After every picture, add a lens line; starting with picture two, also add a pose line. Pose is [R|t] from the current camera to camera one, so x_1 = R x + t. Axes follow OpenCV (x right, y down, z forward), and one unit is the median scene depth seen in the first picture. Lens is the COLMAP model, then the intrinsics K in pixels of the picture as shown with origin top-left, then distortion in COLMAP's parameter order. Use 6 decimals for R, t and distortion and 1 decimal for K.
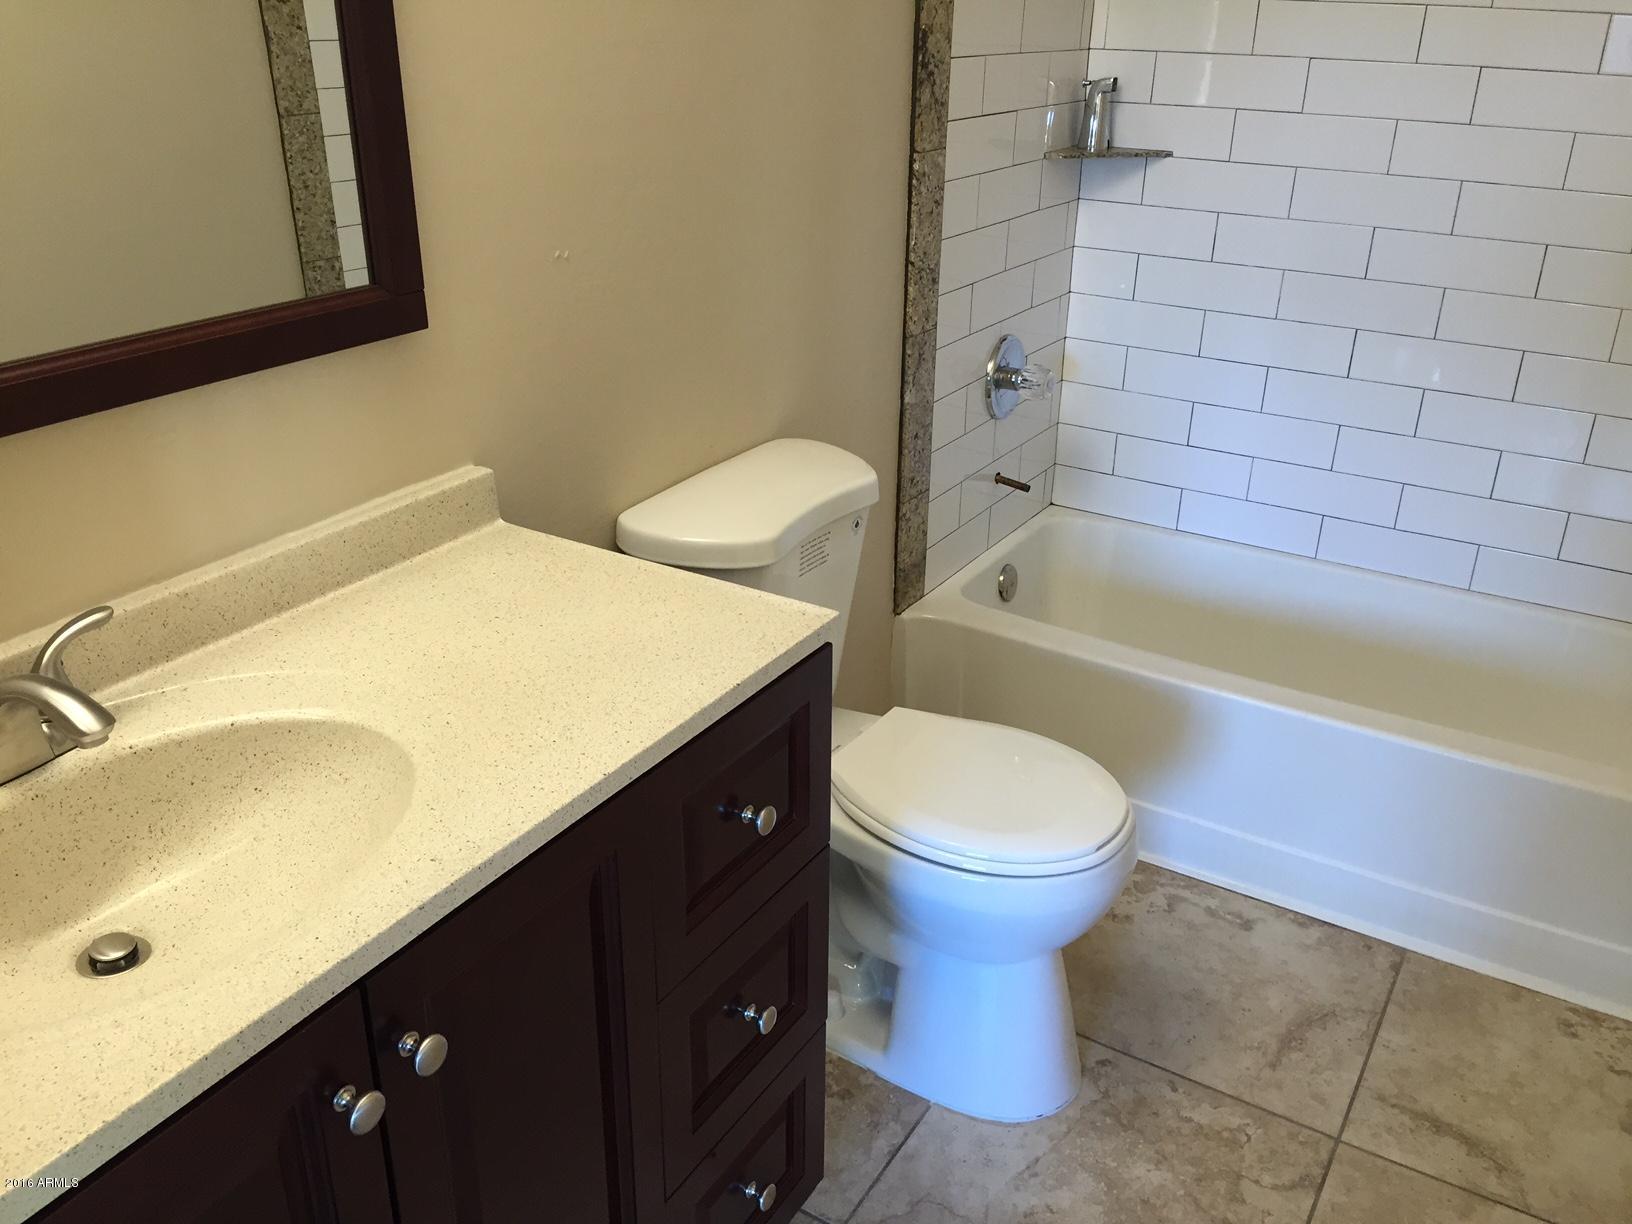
lens RADIAL K [[1412.8, 0, 809.3], [0, 1412.8, 608.9], [0, 0, 1]] dist [0.084089, -0.119001]
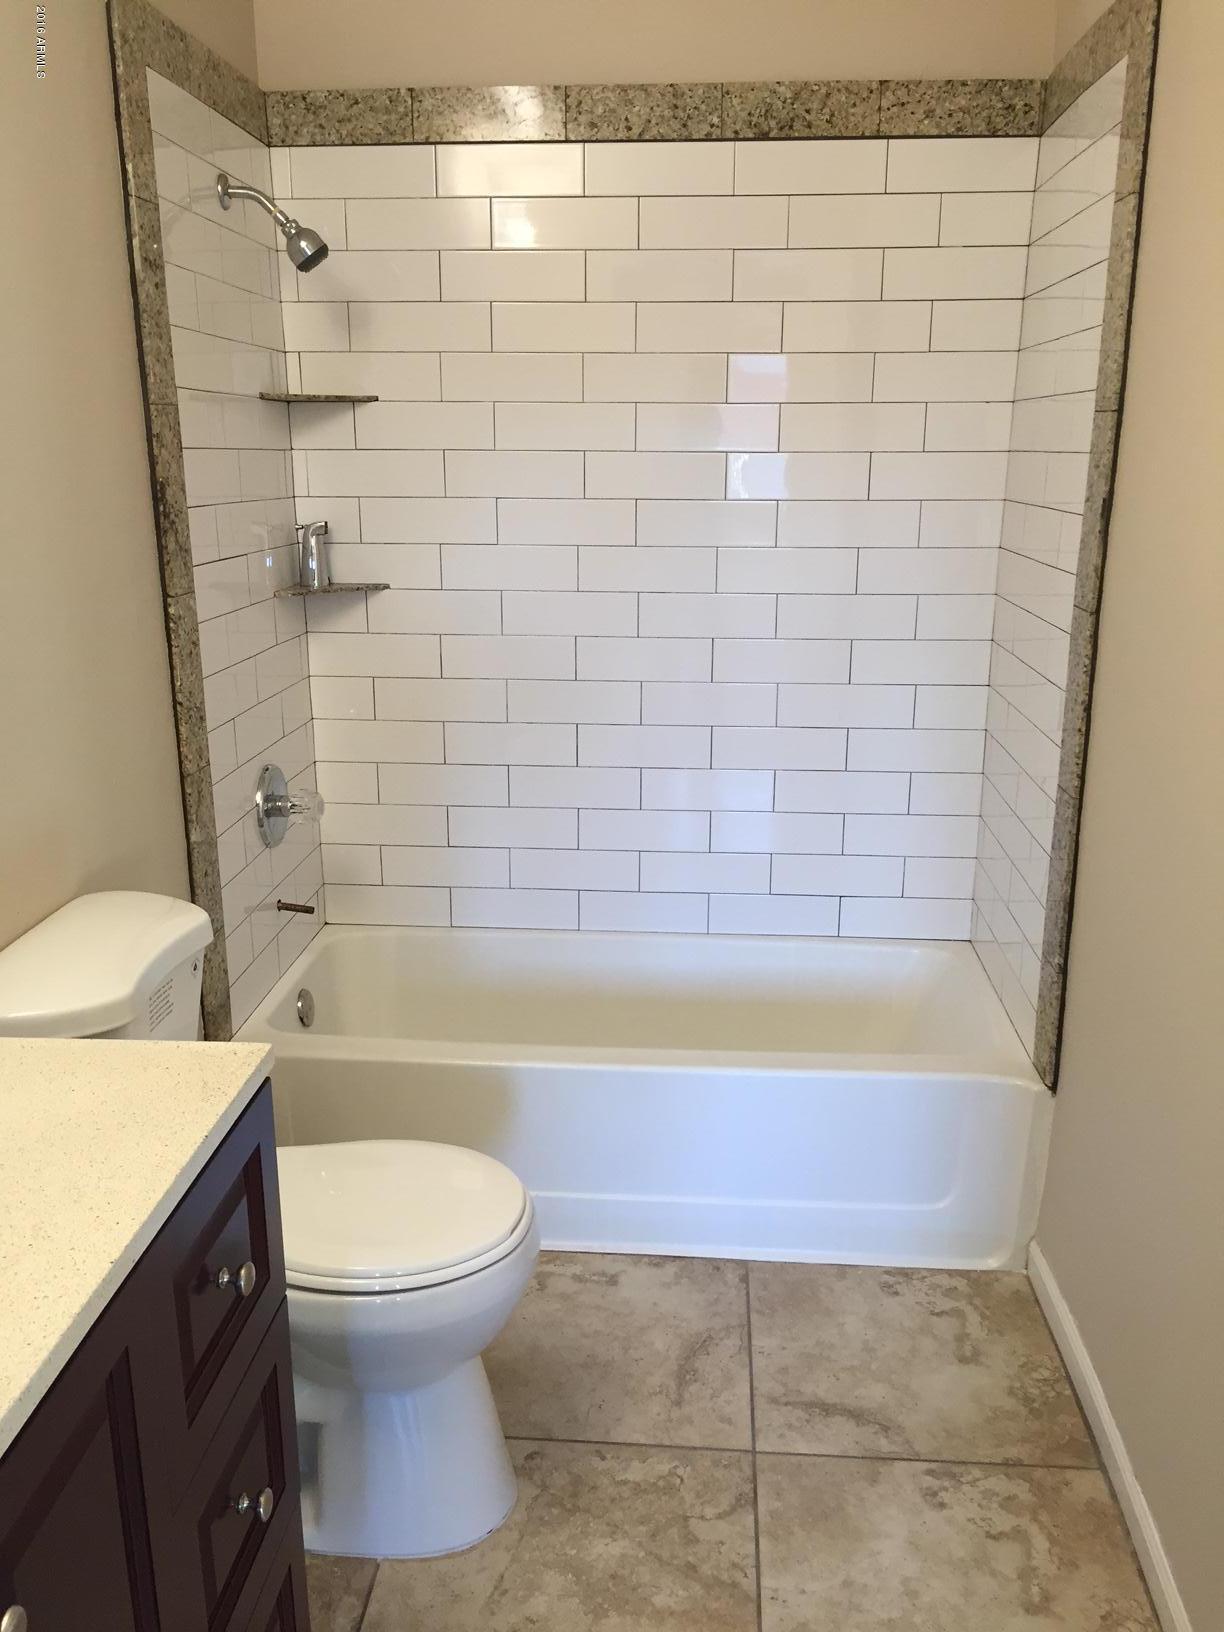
lens RADIAL K [[1412.8, 0, 606.0], [0, 1412.8, 815.7], [0, 0, 1]] dist [0.084089, -0.119001]
pose [[0.889630, -0.137509, 0.435489, -0.112857], [0.203402, 0.973092, -0.108254, 0.001348], [-0.408885, 0.184885, 0.893661, 0.002551]]
